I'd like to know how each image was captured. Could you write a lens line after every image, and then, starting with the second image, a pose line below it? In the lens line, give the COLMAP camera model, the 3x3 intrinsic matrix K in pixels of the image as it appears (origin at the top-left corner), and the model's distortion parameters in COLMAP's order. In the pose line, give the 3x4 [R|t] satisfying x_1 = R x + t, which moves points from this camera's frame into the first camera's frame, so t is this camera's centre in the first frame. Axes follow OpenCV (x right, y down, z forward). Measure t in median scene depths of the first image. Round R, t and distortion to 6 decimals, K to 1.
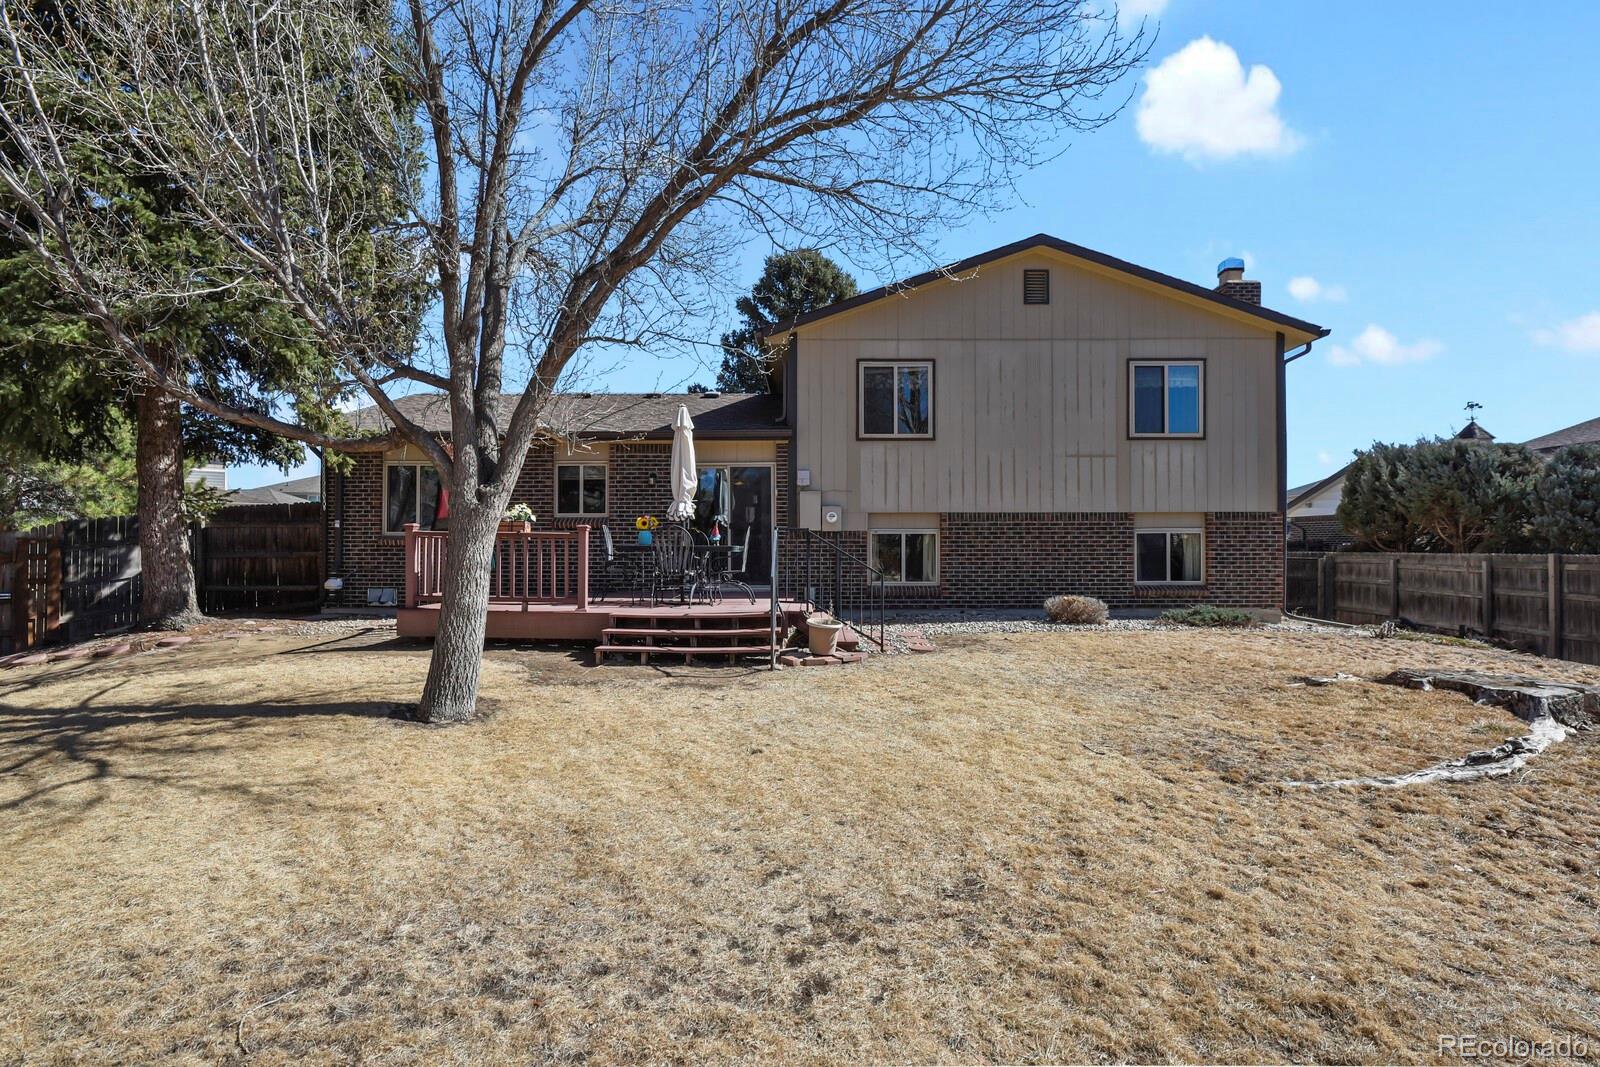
lens RADIAL K [[775.1, 0, 805.3], [0, 775.1, 544.5], [0, 0, 1]] dist [-0.014861, -0.001251]
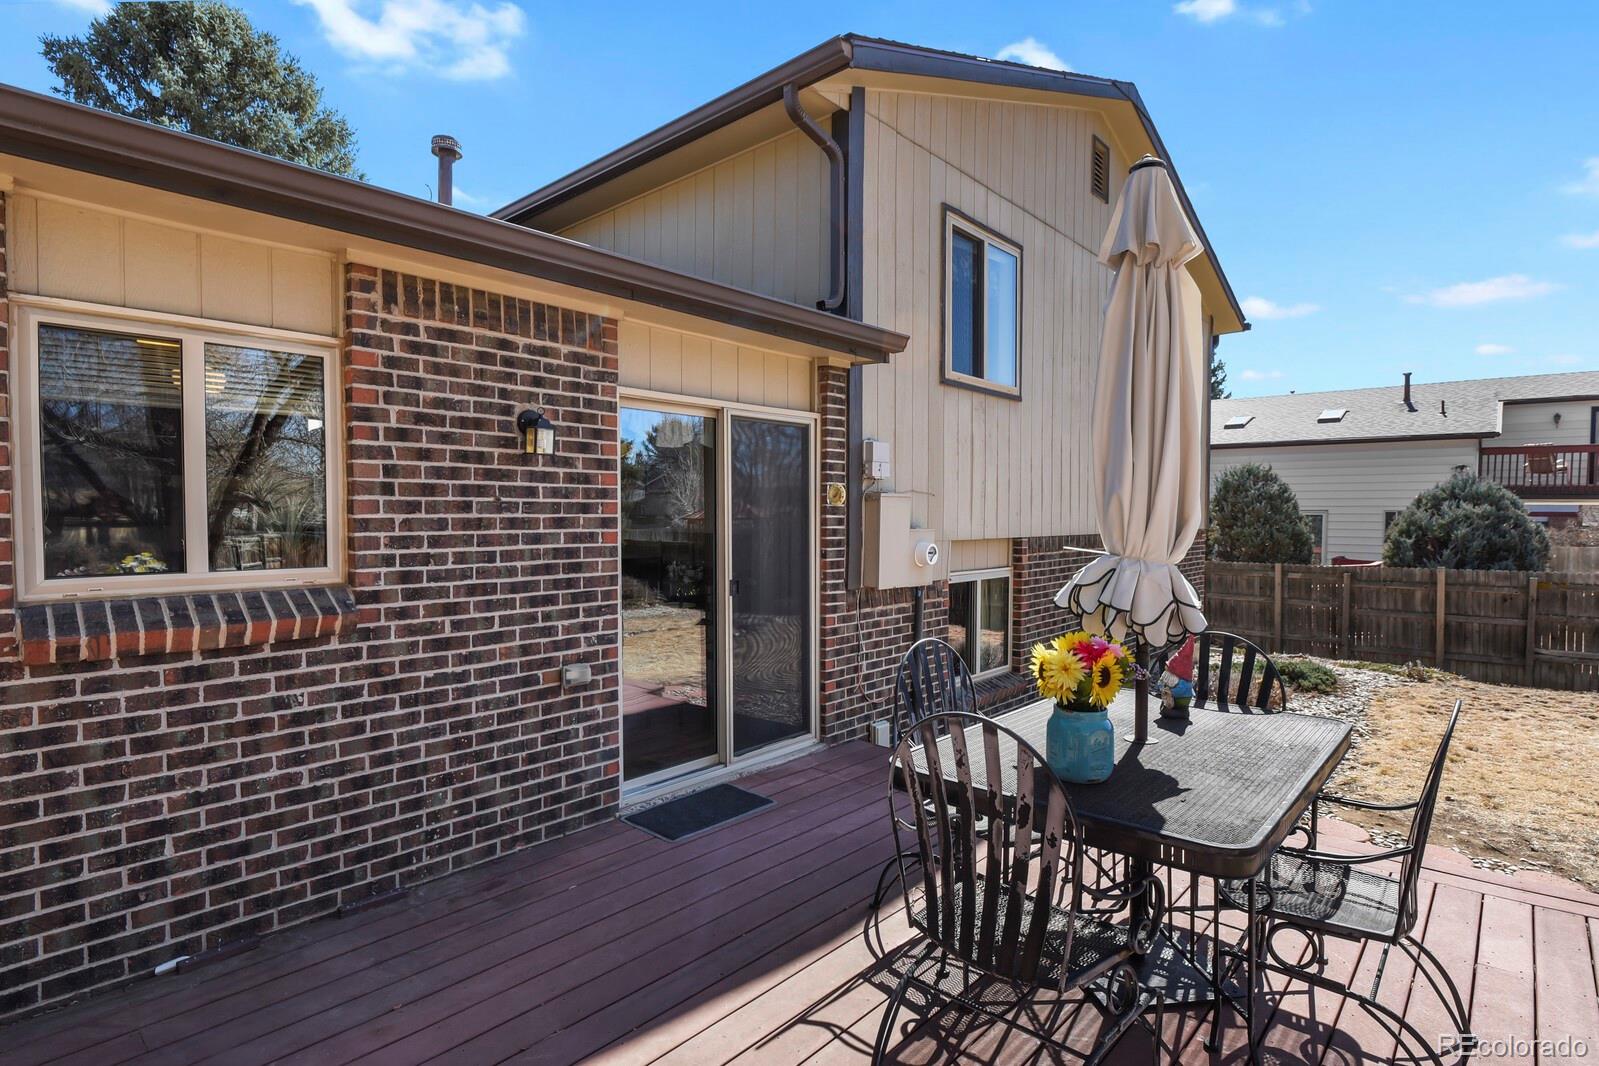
lens RADIAL K [[799.2, 0, 799.3], [0, 799.2, 540.8], [0, 0, 1]] dist [-0.014920, -0.001975]
pose [[0.662142, -0.023205, 0.749019, -0.344064], [-0.006191, 0.999317, 0.036433, -0.058179], [-0.749353, -0.028761, 0.661546, 0.749639]]
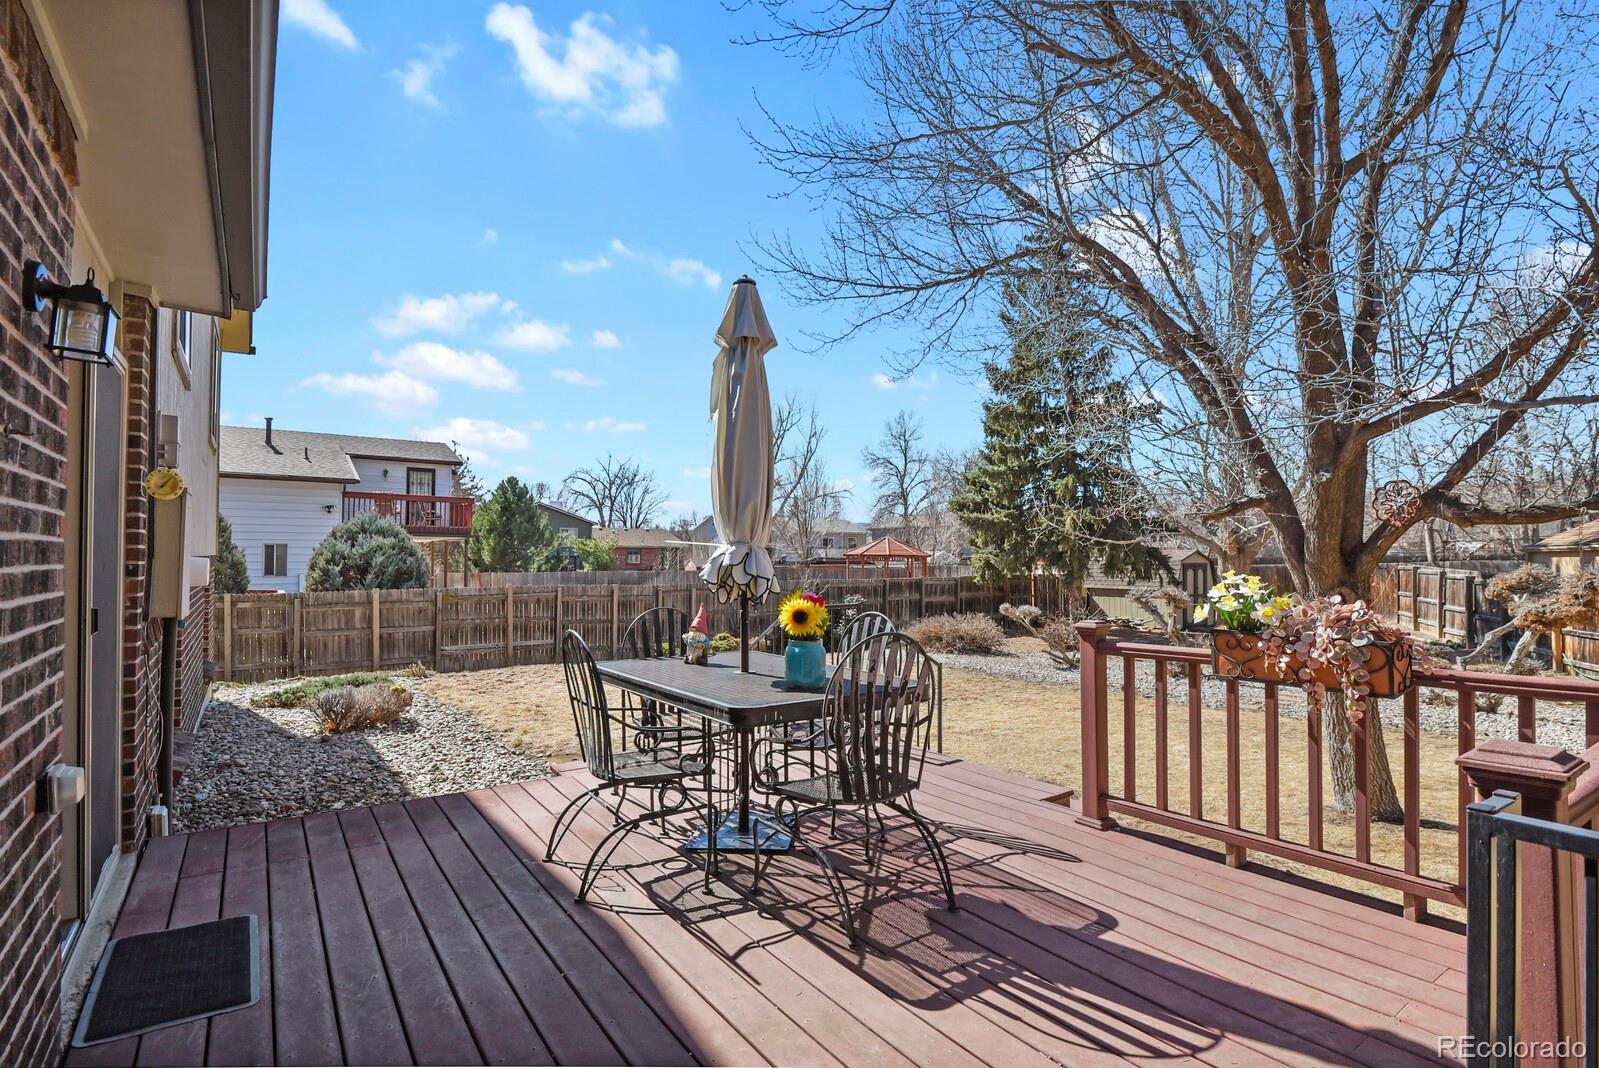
lens RADIAL K [[774.6, 0, 804.8], [0, 774.6, 545.0], [0, 0, 1]] dist [-0.014861, -0.001251]
pose [[-0.589429, 0.010663, 0.807750, -0.379063], [-0.004205, 0.999859, -0.016267, -0.042715], [-0.807809, -0.012985, -0.589301, 0.969721]]
